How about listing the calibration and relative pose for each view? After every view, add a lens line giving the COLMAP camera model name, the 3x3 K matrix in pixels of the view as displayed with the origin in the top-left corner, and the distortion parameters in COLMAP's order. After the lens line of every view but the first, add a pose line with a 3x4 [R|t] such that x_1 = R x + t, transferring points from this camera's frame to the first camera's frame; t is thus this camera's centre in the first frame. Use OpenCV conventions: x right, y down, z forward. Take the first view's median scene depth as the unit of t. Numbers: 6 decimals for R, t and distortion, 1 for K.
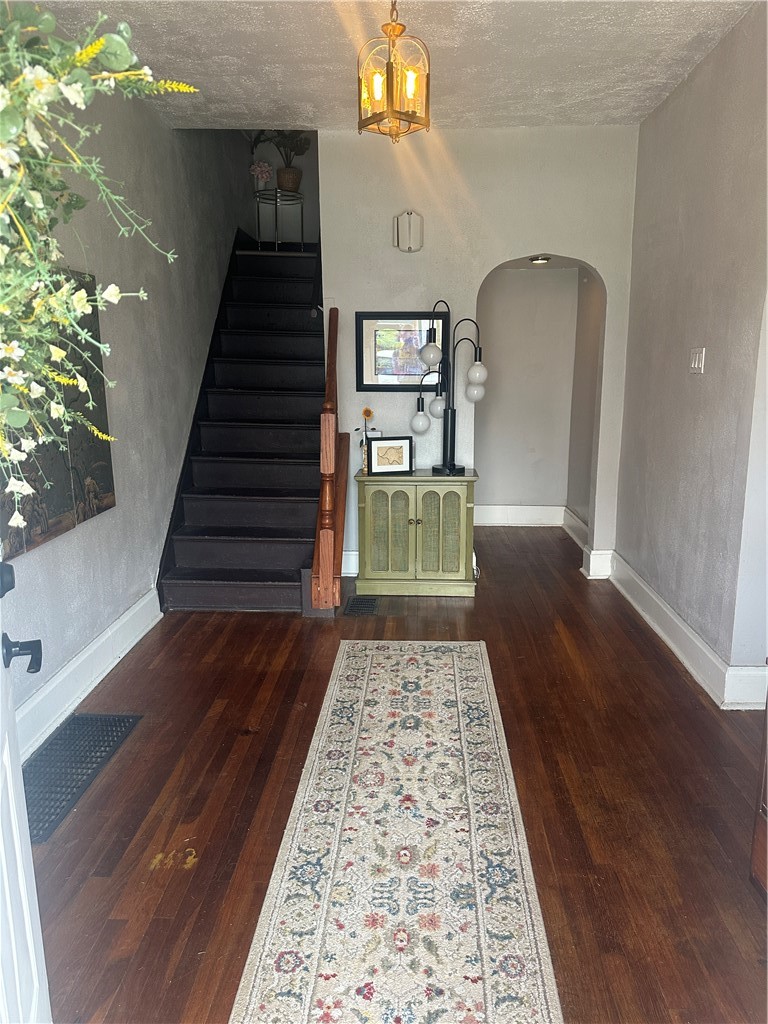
lens RADIAL K [[712.1, 0, 384.0], [0, 712.1, 512.0], [0, 0, 1]] dist [0.079875, -0.143456]
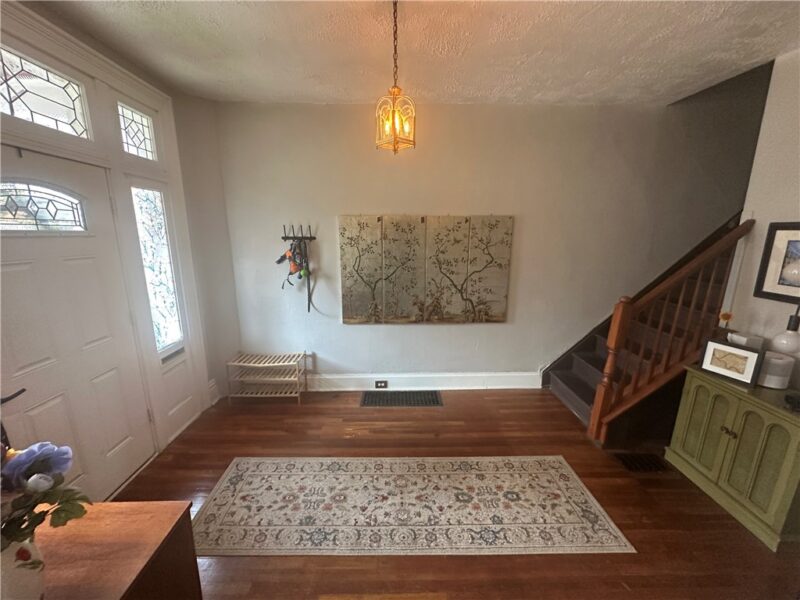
lens RADIAL K [[320.2, 0, 400.0], [0, 320.2, 300.0], [0, 0, 1]] dist [-0.000943, -0.000065]
pose [[0.069350, 0.212349, -0.974730, 0.629116], [-0.218725, 0.956545, 0.192826, -0.228901], [0.973319, 0.199826, 0.112783, 0.708302]]
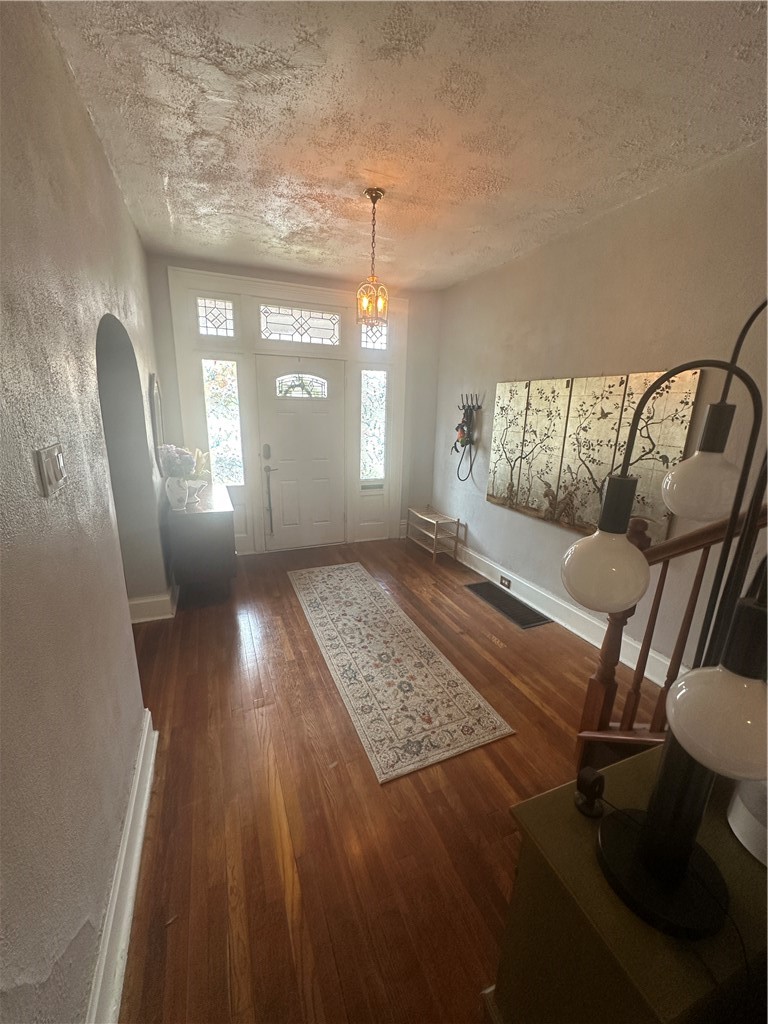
lens RADIAL K [[409.9, 0, 384.0], [0, 409.9, 512.0], [0, 0, 1]] dist [-0.000943, -0.000065]
pose [[-0.902378, 0.095620, -0.420204, 0.399672], [-0.109104, 0.892615, 0.437419, -0.406754], [0.416906, 0.440563, -0.795043, 1.610483]]
